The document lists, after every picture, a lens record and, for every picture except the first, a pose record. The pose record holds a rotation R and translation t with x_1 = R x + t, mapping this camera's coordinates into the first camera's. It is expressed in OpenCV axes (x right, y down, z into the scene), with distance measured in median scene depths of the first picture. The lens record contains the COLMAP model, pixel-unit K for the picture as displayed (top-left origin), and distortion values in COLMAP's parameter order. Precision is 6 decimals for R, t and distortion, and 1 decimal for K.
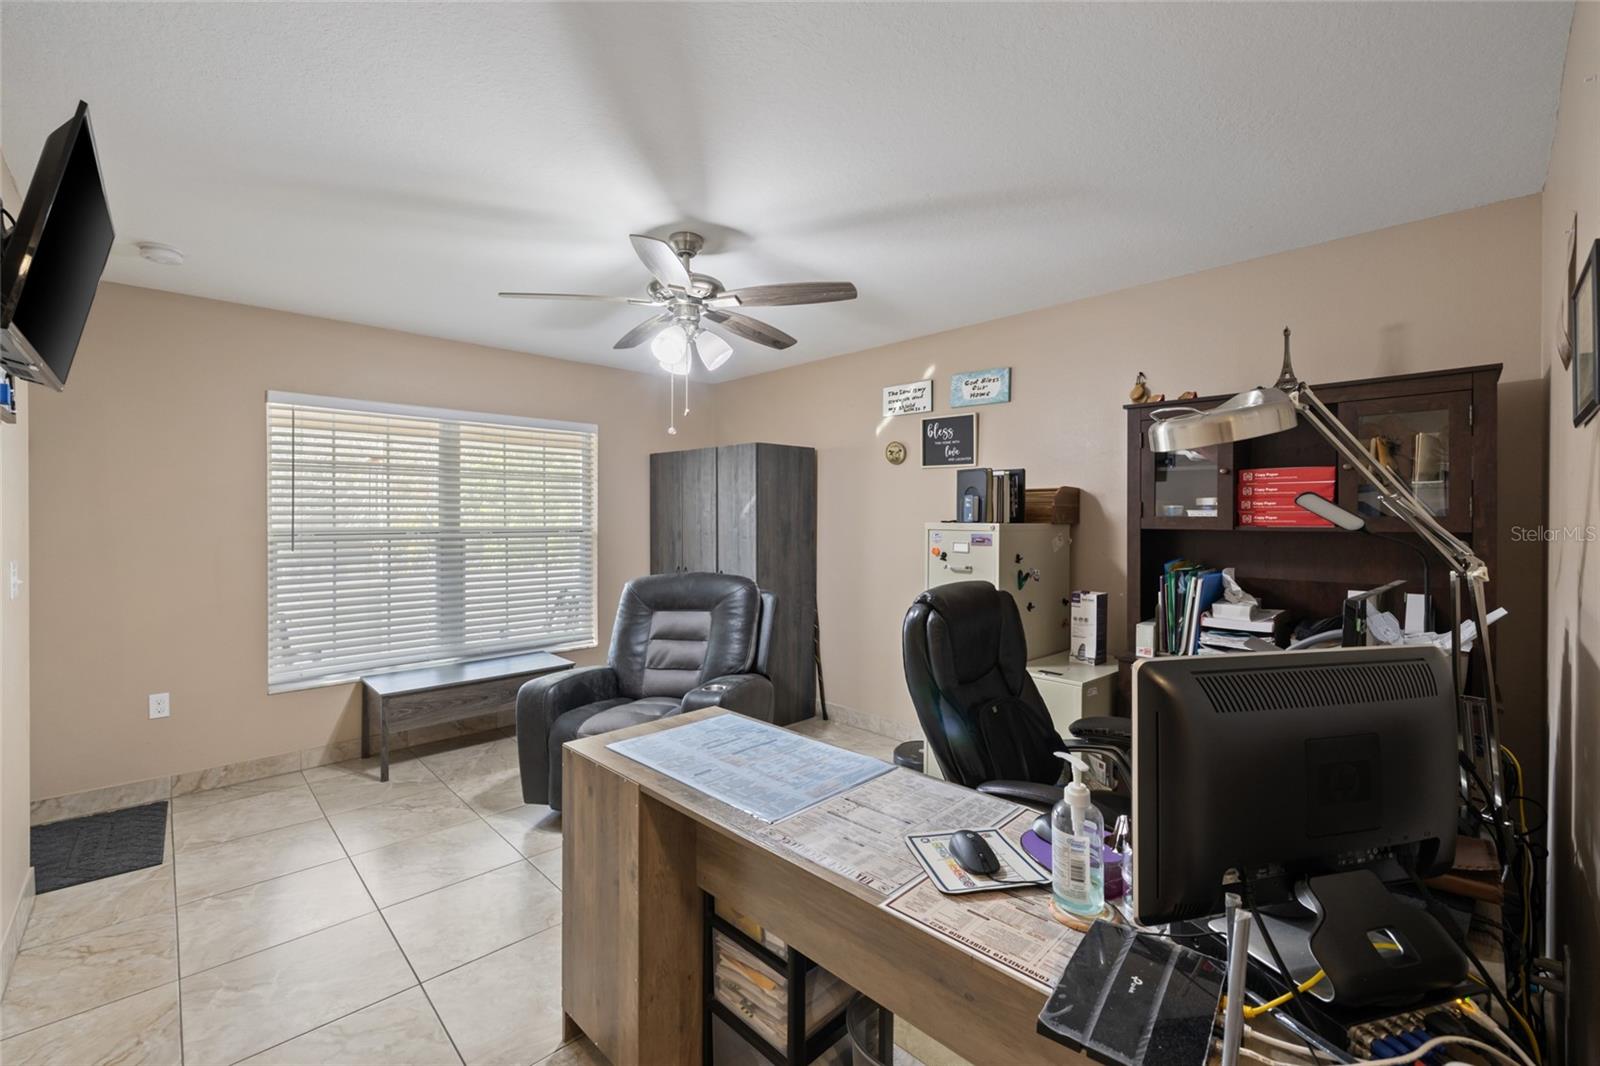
lens RADIAL K [[674.5, 0, 797.0], [0, 674.5, 522.6], [0, 0, 1]] dist [0.004277, -0.000571]
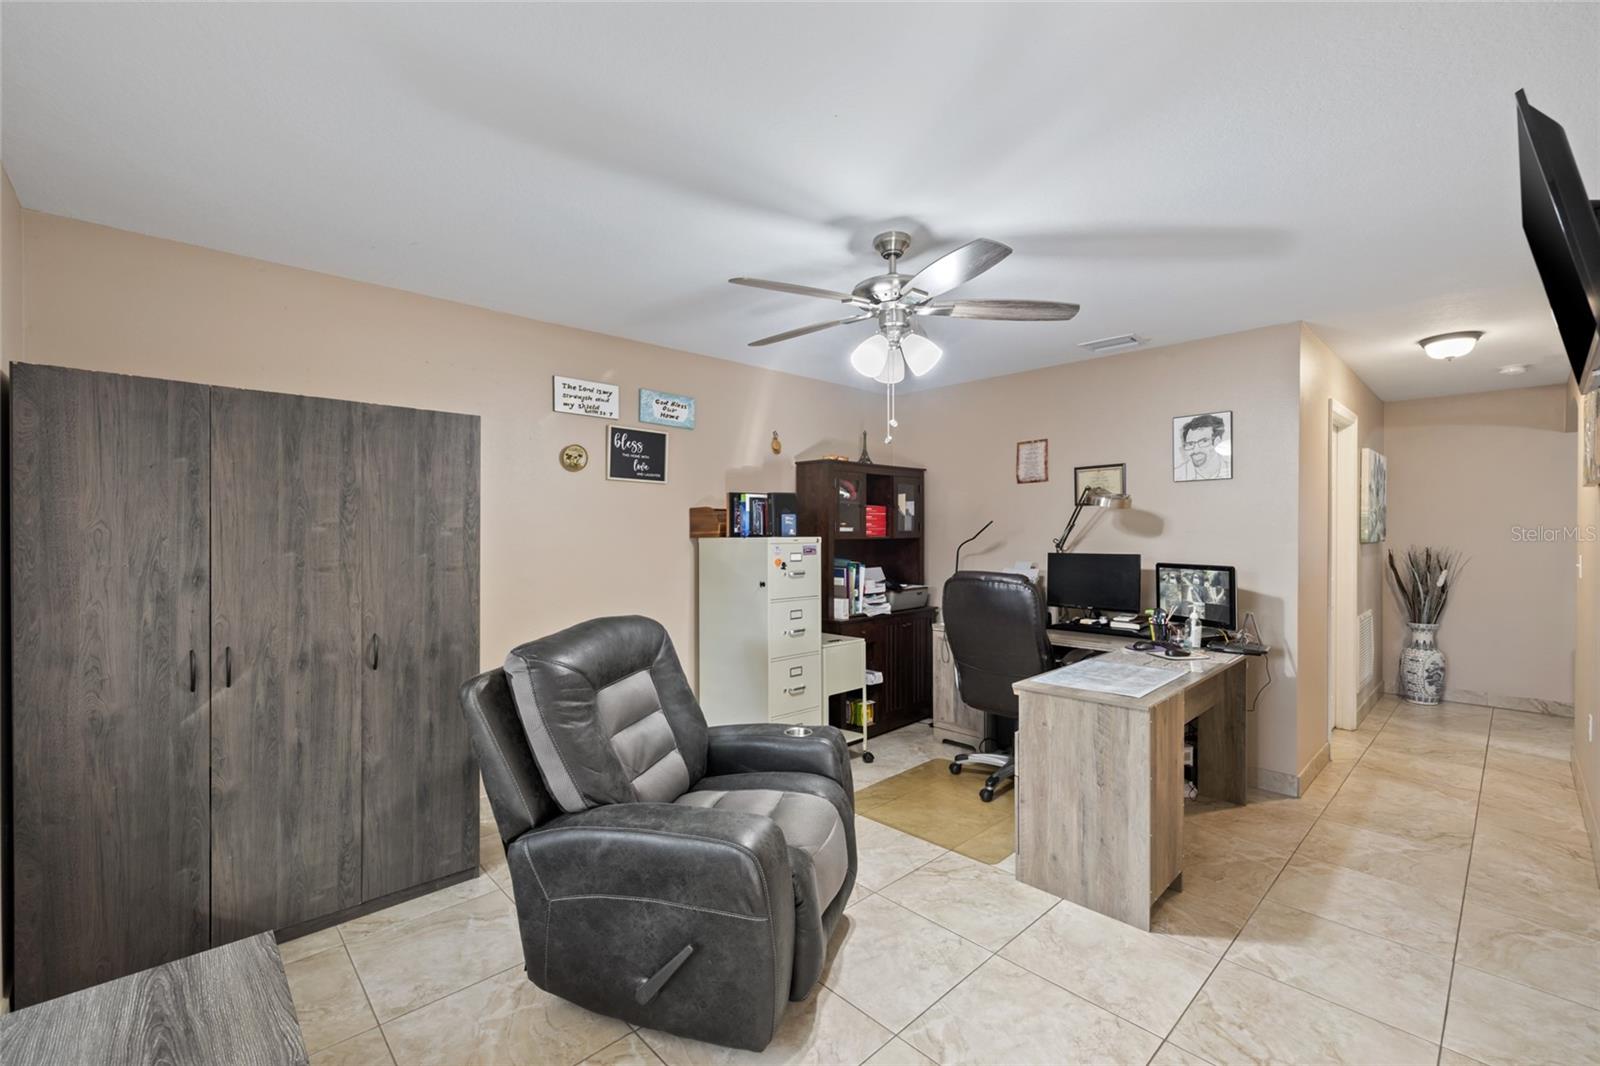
lens RADIAL K [[674.5, 0, 797.0], [0, 674.5, 531.6], [0, 0, 1]] dist [0.004277, -0.000571]
pose [[-0.002829, -0.001532, 0.999995, -0.751598], [0.015041, 0.999886, 0.001574, -0.008368], [-0.999883, 0.015045, -0.002805, 0.776124]]
